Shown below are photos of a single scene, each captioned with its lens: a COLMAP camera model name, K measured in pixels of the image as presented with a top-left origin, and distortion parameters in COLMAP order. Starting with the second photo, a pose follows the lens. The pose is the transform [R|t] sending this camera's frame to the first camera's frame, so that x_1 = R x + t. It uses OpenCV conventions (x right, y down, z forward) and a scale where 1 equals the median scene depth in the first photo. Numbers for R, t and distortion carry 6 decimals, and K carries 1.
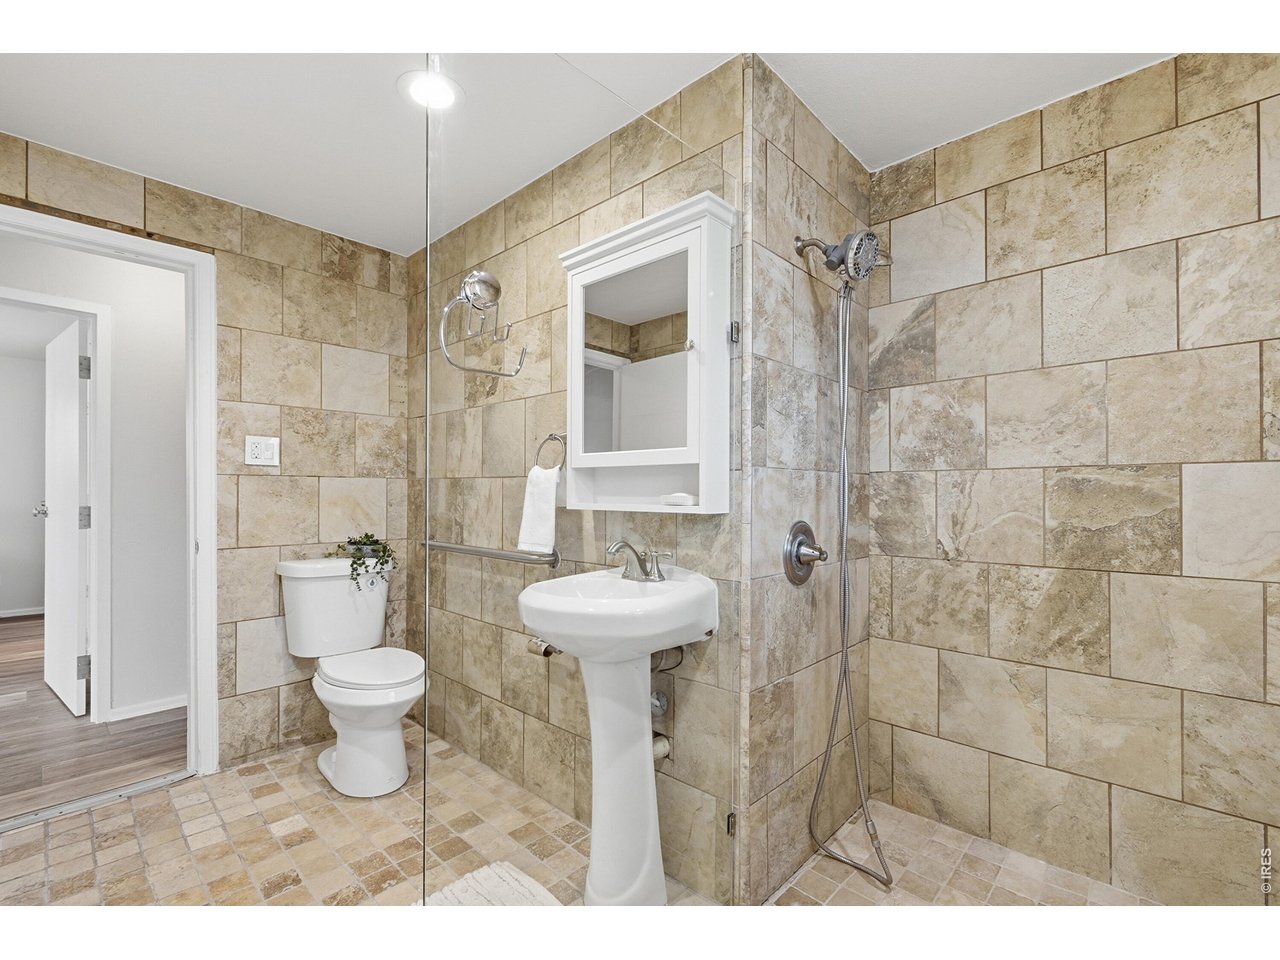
lens RADIAL K [[576.6, 0, 647.6], [0, 576.6, 487.4], [0, 0, 1]] dist [0.001484, 0.000137]
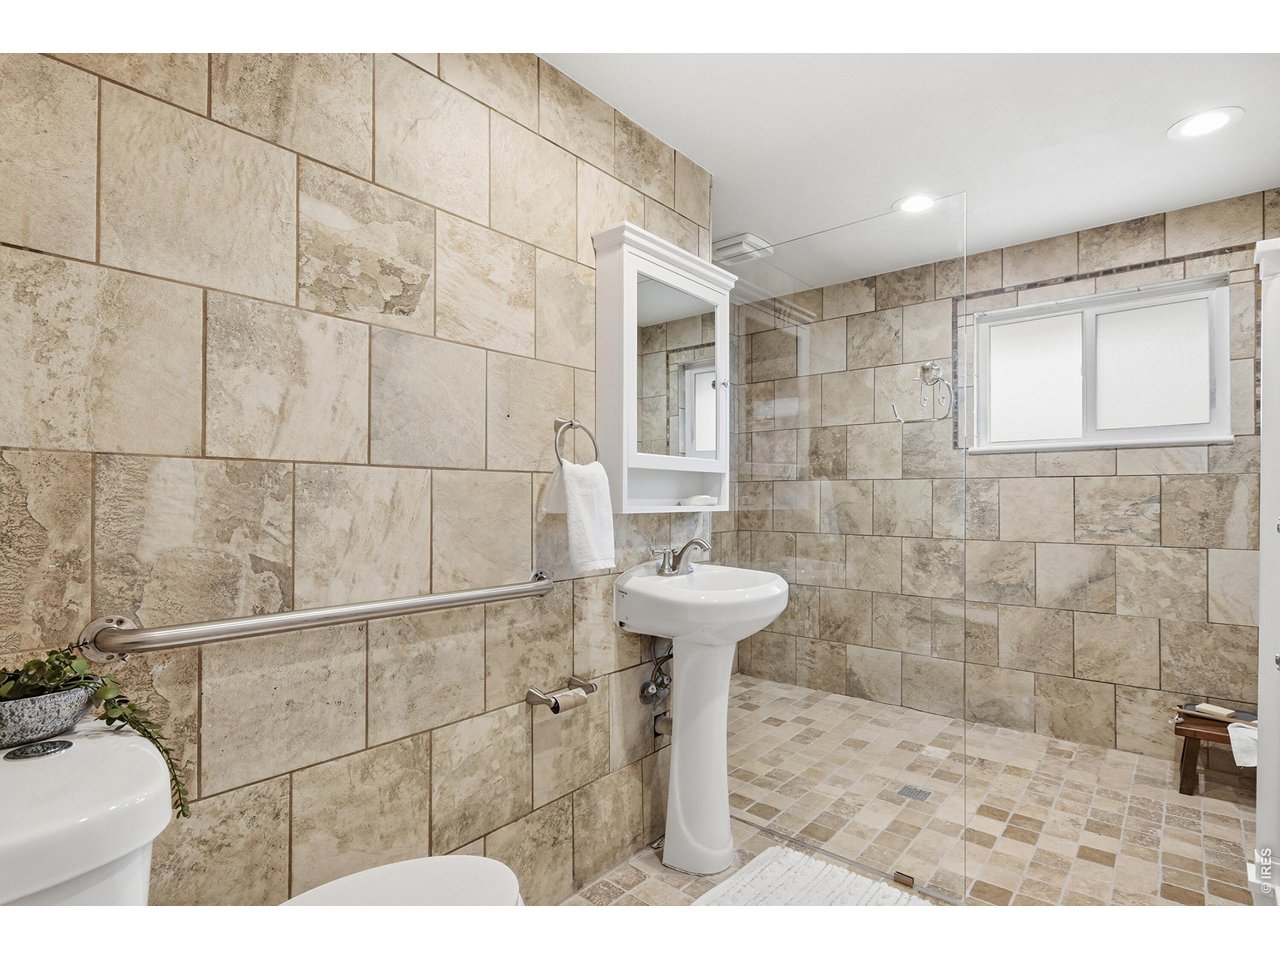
lens RADIAL K [[576.6, 0, 647.6], [0, 576.6, 487.4], [0, 0, 1]] dist [0.001484, 0.000137]
pose [[0.001044, 0.010751, 0.999942, -0.810584], [-0.013470, 0.999852, -0.010736, 0.004875], [-0.999909, -0.013458, 0.001188, 0.770778]]
